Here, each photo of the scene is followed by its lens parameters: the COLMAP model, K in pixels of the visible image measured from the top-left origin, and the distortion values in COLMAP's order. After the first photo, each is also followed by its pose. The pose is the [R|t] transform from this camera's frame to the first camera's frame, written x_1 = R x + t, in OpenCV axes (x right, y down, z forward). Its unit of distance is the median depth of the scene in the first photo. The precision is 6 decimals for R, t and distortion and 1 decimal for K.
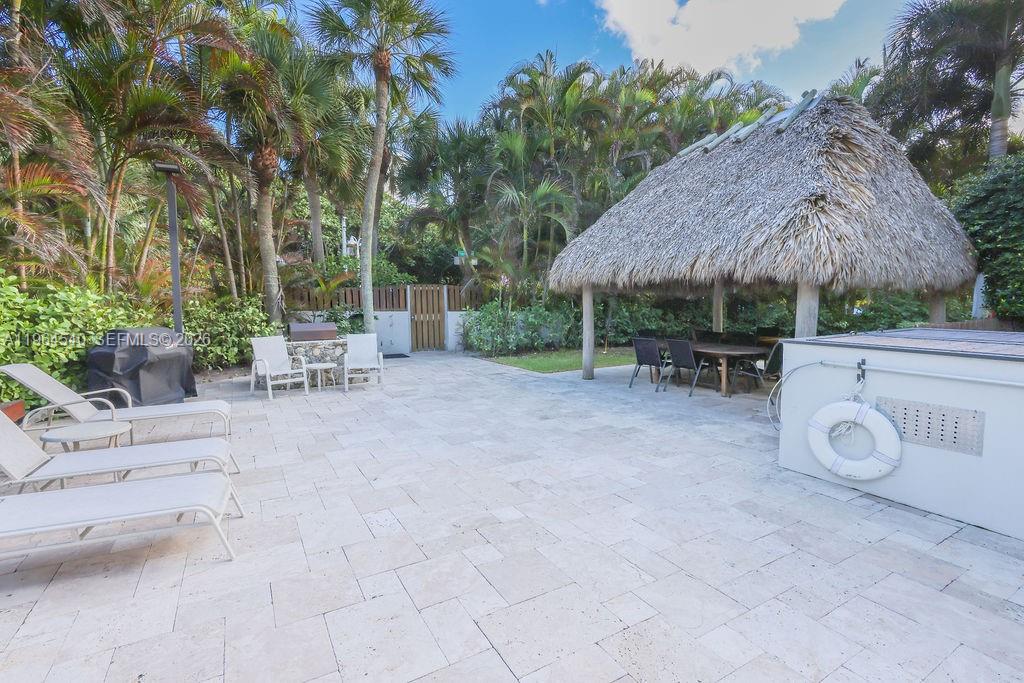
lens RADIAL K [[471.2, 0, 512.6], [0, 471.2, 342.2], [0, 0, 1]] dist [-0.000017, 0.001125]
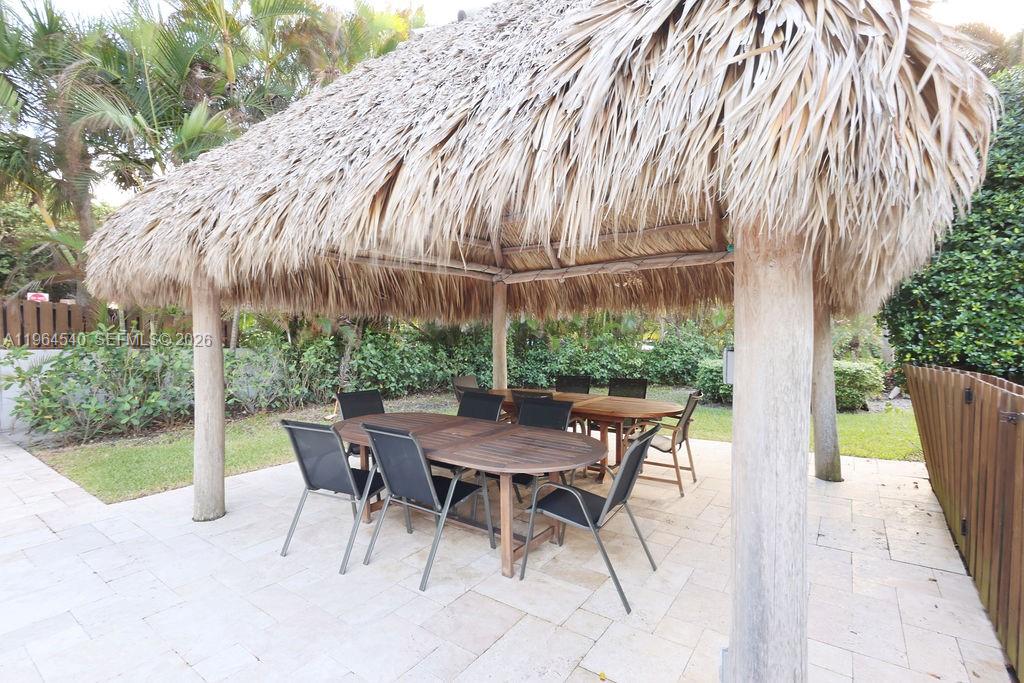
lens RADIAL K [[471.2, 0, 512.6], [0, 471.2, 342.2], [0, 0, 1]] dist [-0.000017, 0.001125]
pose [[0.912971, 0.001536, 0.408022, 0.164906], [0.026871, 0.997596, -0.063880, -0.028871], [-0.407139, 0.069285, 0.910734, 0.354784]]
